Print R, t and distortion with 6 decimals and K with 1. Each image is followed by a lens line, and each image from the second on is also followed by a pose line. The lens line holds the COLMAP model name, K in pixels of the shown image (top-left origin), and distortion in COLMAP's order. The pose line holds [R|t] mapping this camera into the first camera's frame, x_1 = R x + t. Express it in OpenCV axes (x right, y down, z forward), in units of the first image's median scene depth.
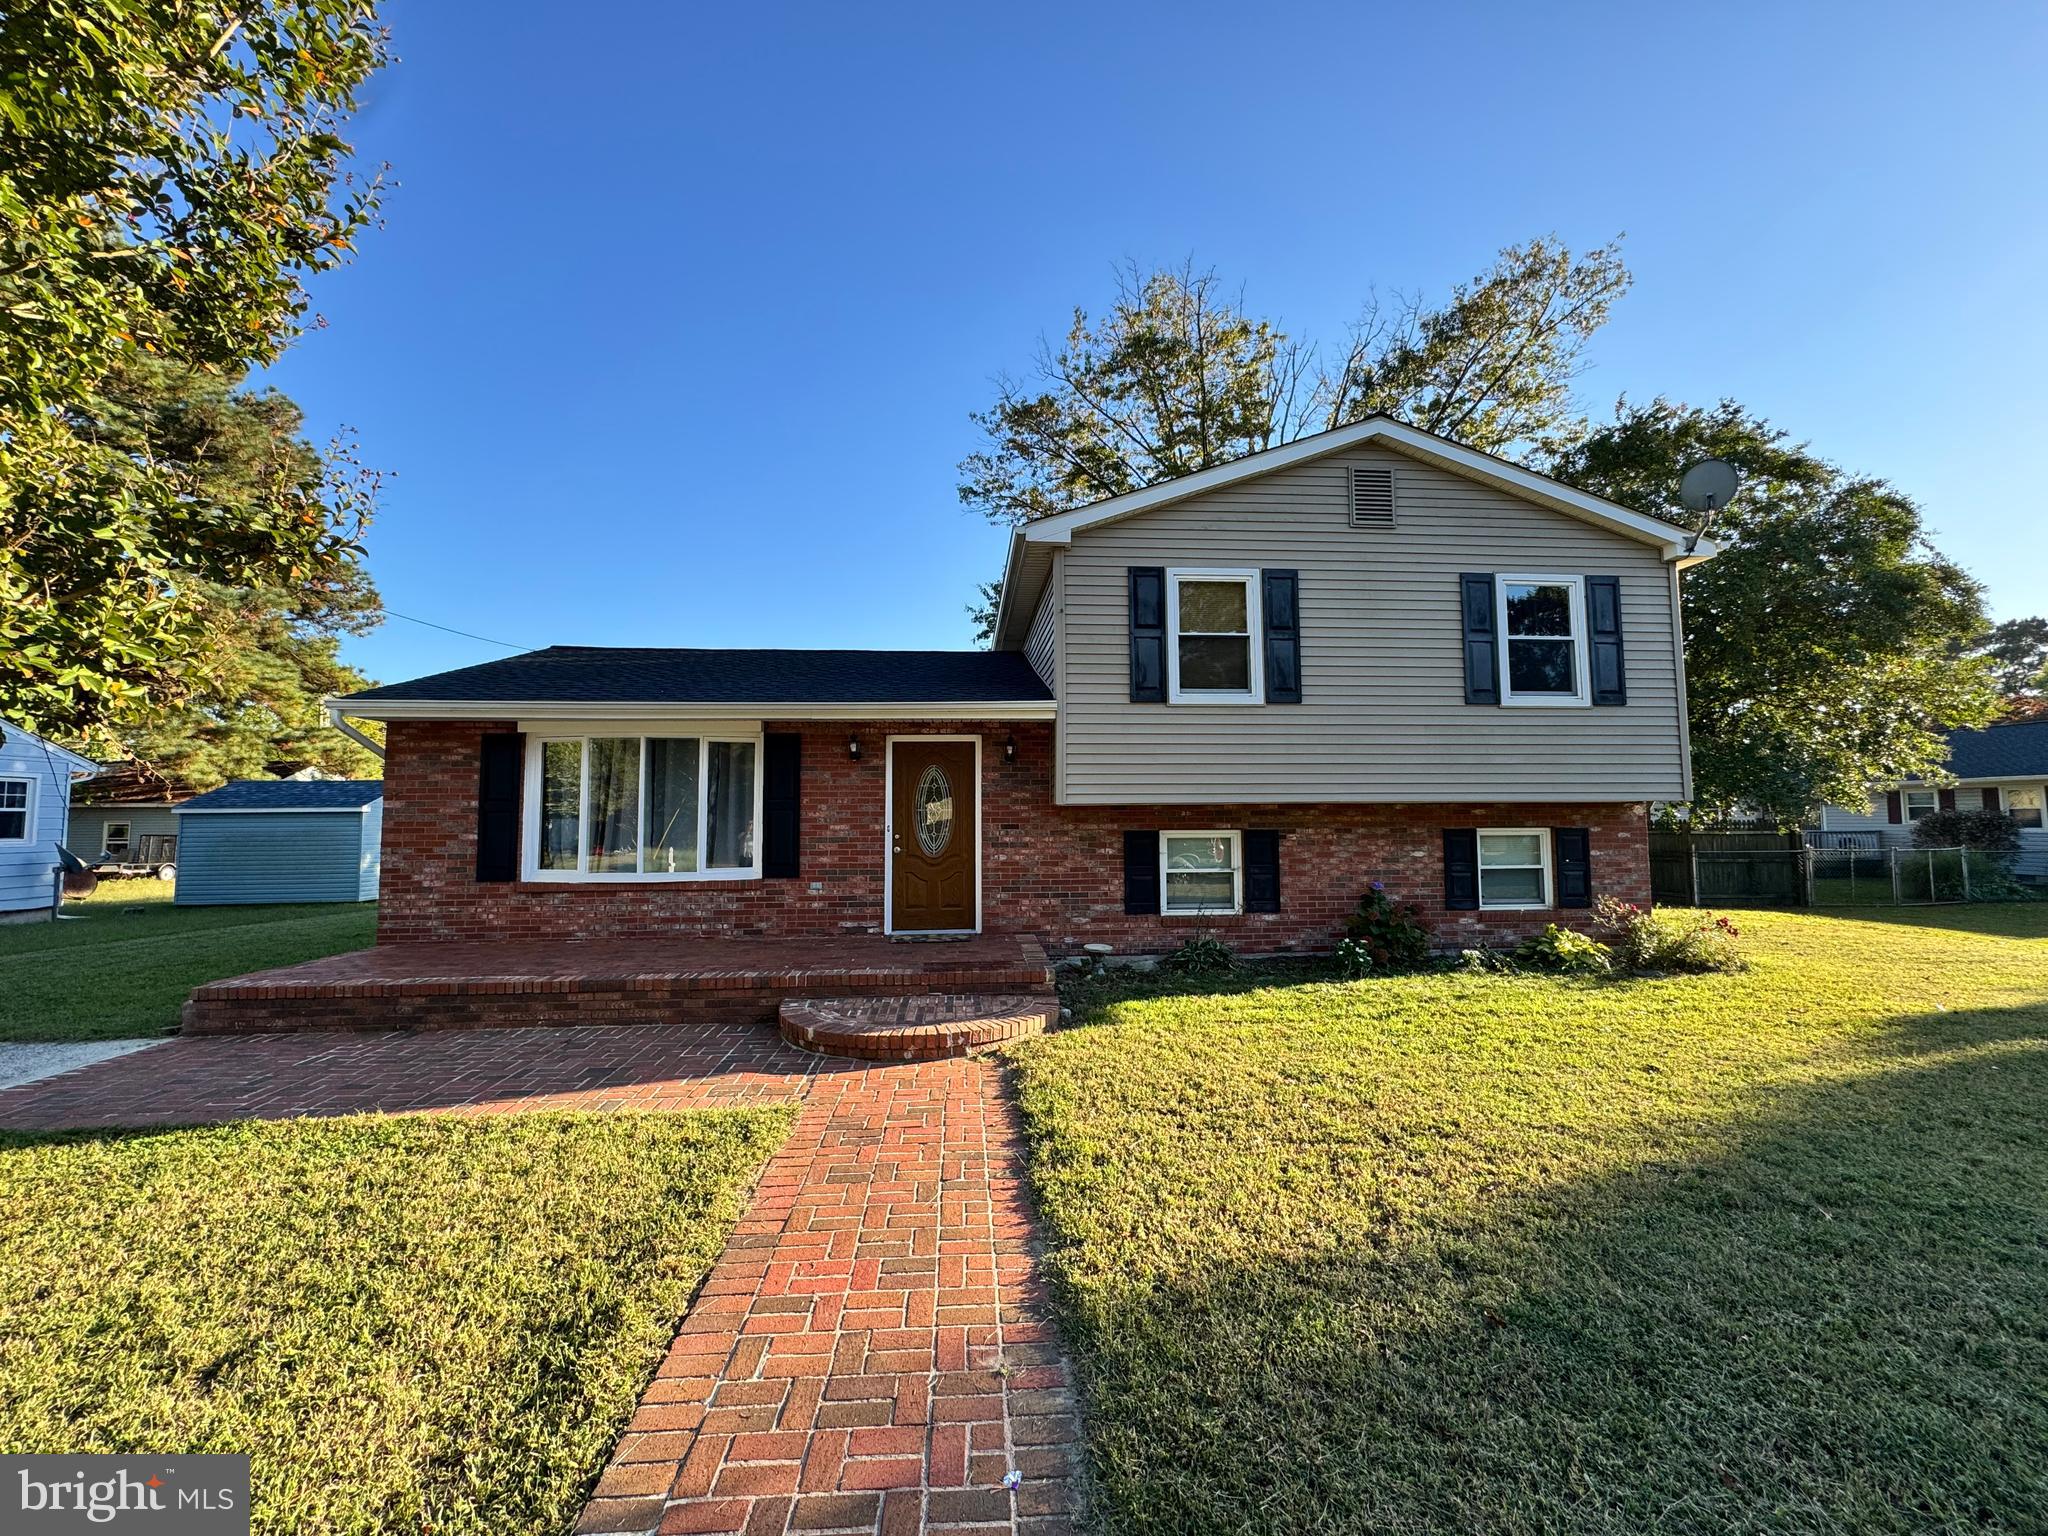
lens RADIAL K [[817.1, 0, 1028.4], [0, 817.1, 761.9], [0, 0, 1]] dist [-0.002583, 0.000103]
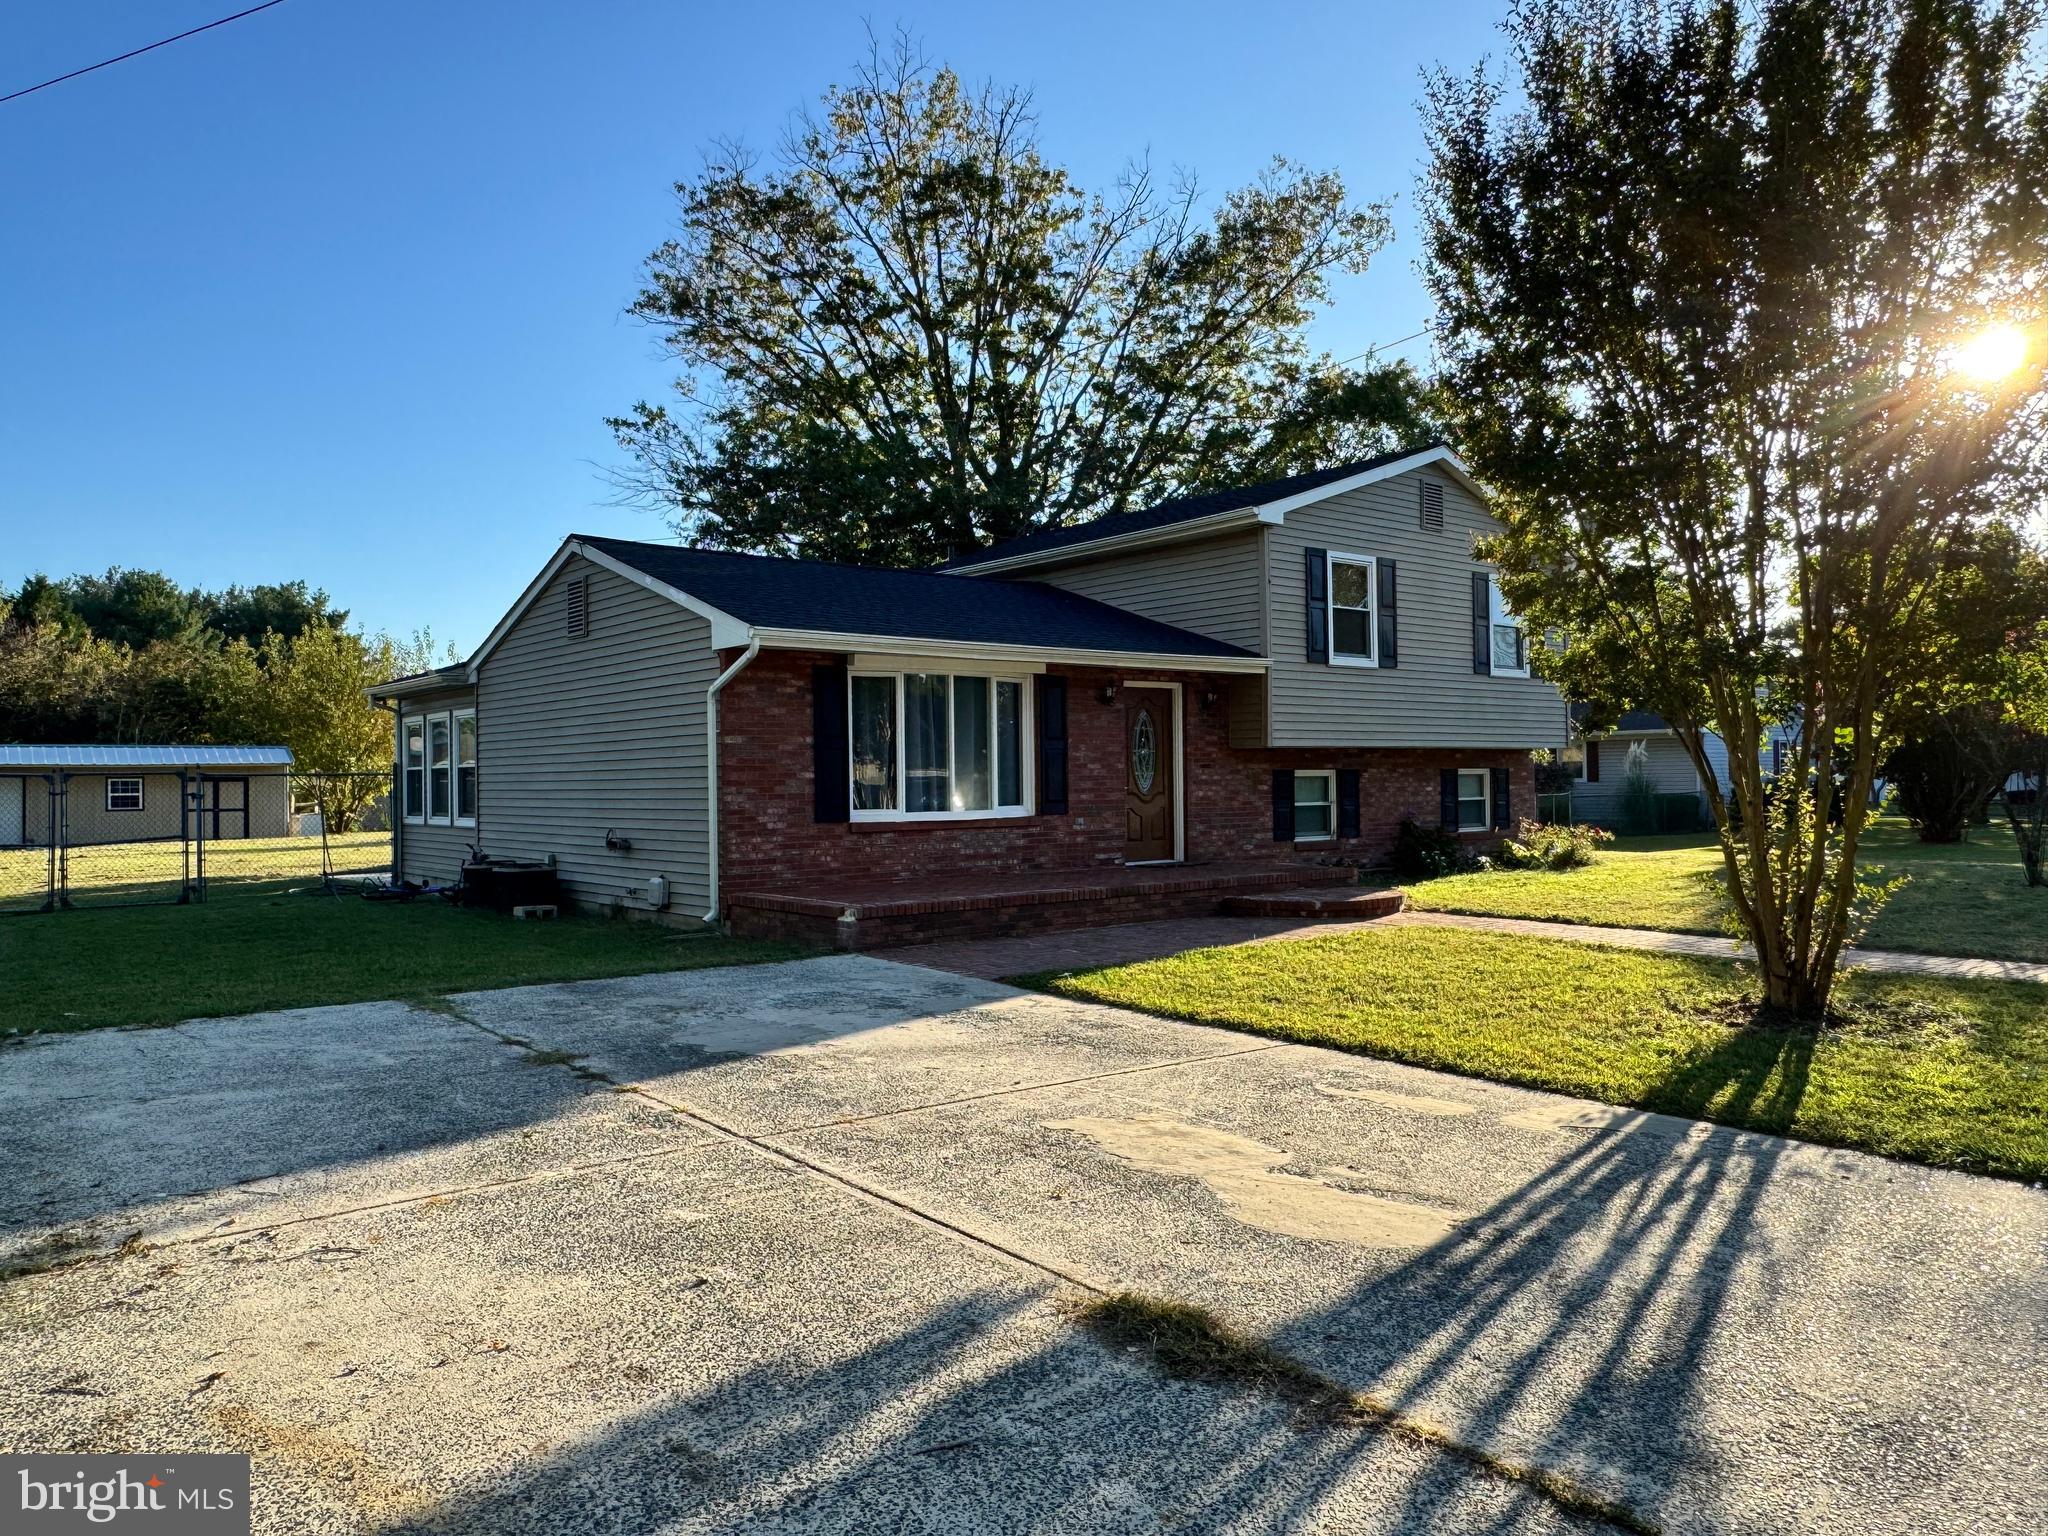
lens RADIAL K [[1416.4, 0, 1013.5], [0, 1416.4, 774.3], [0, 0, 1]] dist [0.000394, -0.000097]
pose [[0.821595, -0.001470, 0.570070, -1.361771], [-0.034217, 0.998067, 0.051889, -0.001611], [-0.569045, -0.062138, 0.819956, -0.451375]]
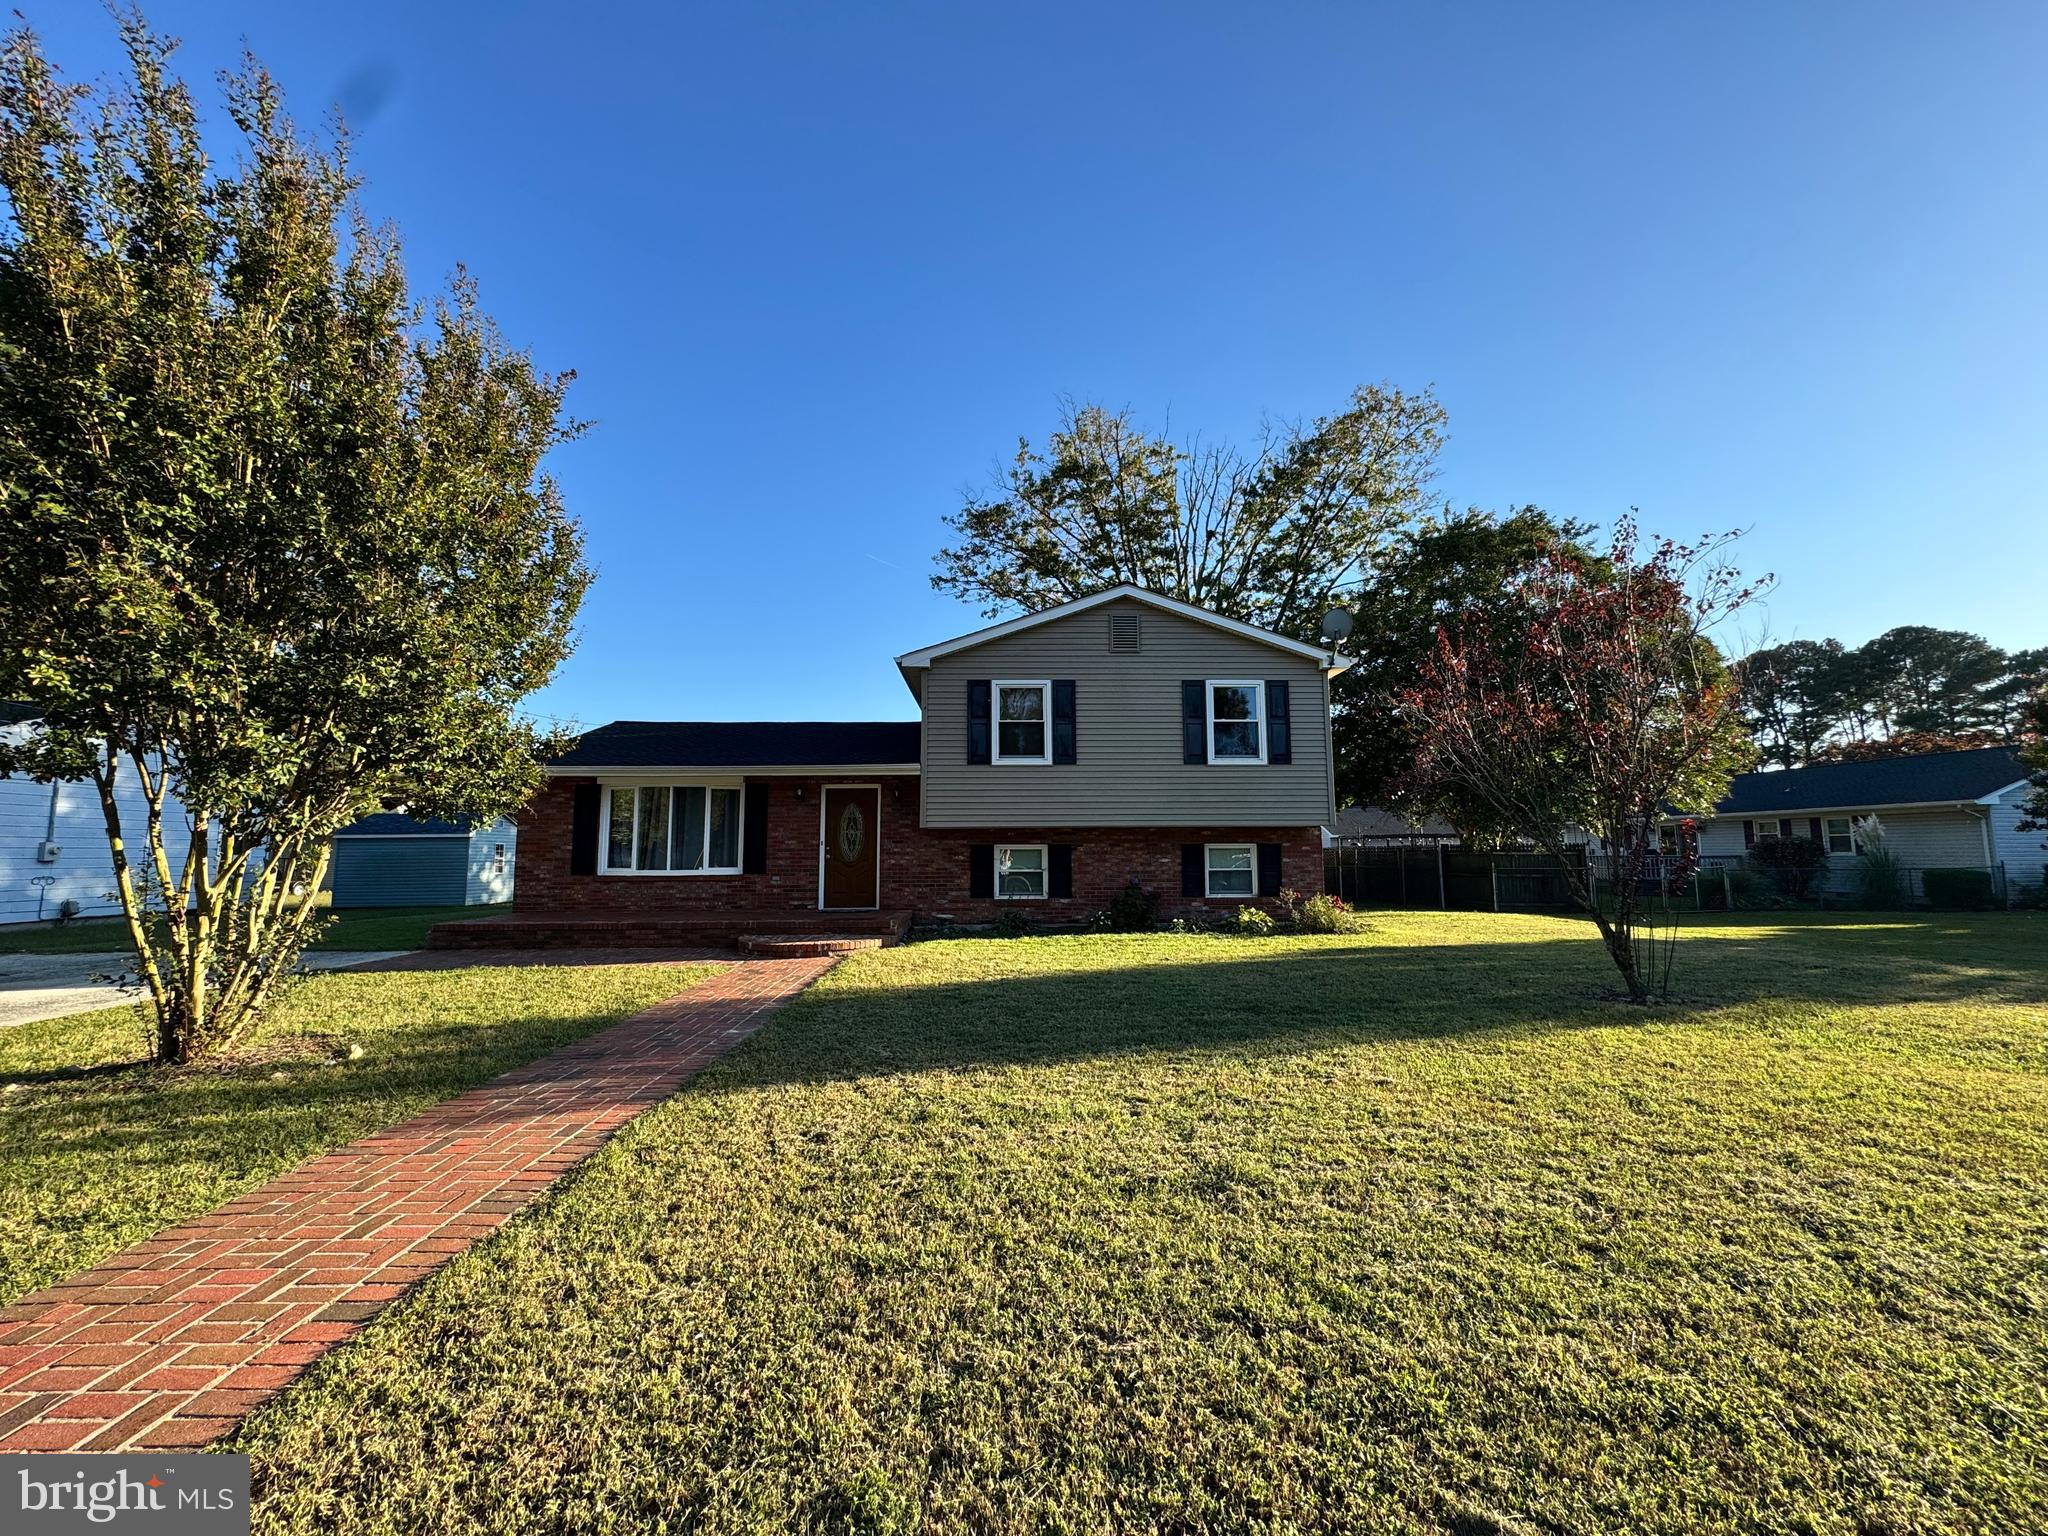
lens RADIAL K [[817.1, 0, 1026.6], [0, 817.1, 762.2], [0, 0, 1]] dist [-0.002583, 0.000103]
pose [[0.998826, -0.004522, -0.048225, 0.306975], [0.002660, 0.999251, -0.038603, -0.013631], [0.048363, 0.038430, 0.998090, -0.580055]]
